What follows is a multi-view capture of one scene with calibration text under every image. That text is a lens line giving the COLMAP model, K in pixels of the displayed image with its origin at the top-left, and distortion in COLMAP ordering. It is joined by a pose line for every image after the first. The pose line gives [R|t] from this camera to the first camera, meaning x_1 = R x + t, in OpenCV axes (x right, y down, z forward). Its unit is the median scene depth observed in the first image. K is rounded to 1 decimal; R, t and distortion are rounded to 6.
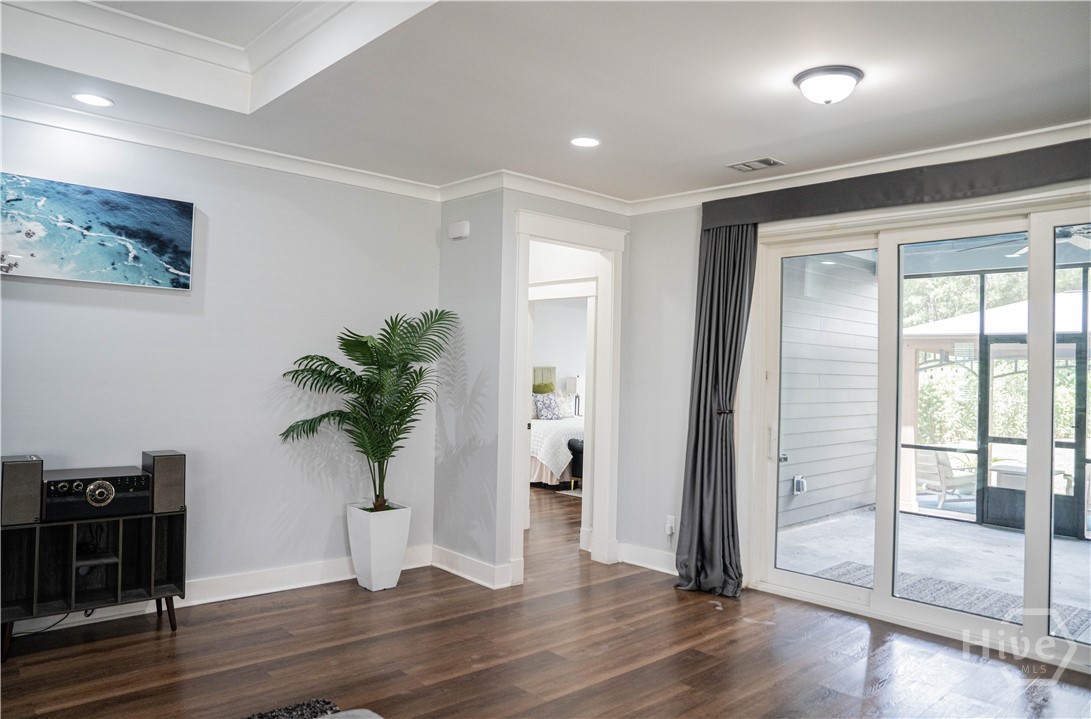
lens RADIAL K [[753.4, 0, 545.3], [0, 753.4, 364.9], [0, 0, 1]] dist [-0.048922, 0.000866]
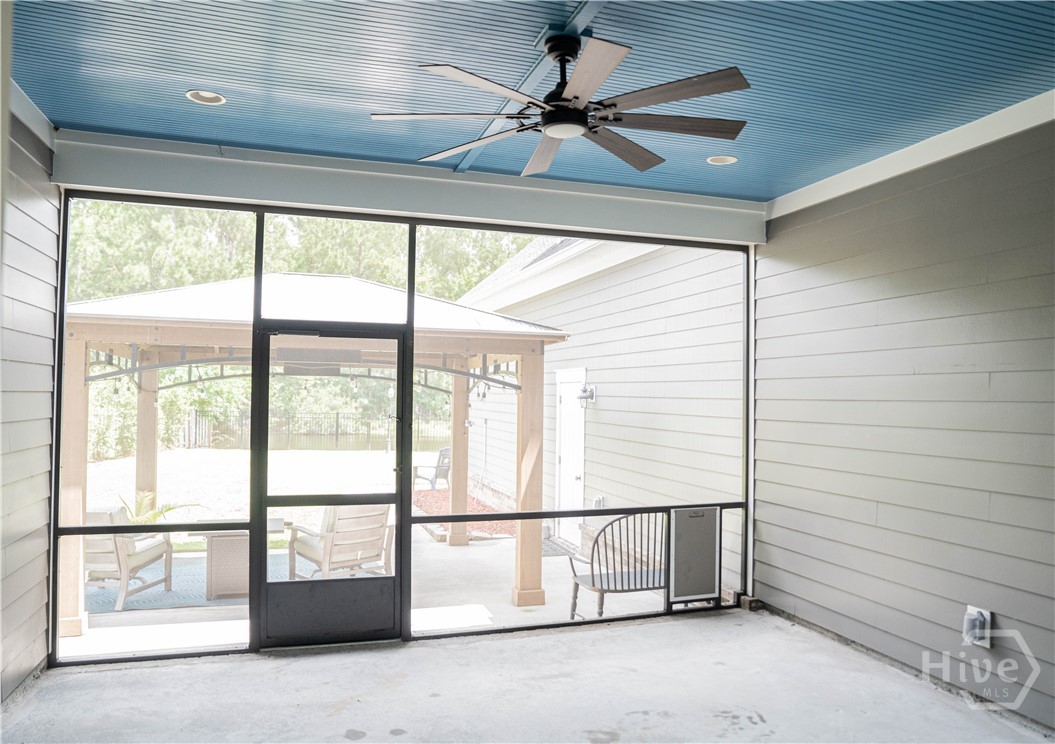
lens RADIAL K [[749.5, 0, 528.8], [0, 749.5, 397.7], [0, 0, 1]] dist [0.000015, -0.000333]
pose [[0.418958, -0.020375, 0.907777, 0.153976], [-0.015829, 0.999432, 0.029738, -0.001652], [-0.907868, -0.026828, 0.418398, 0.570571]]
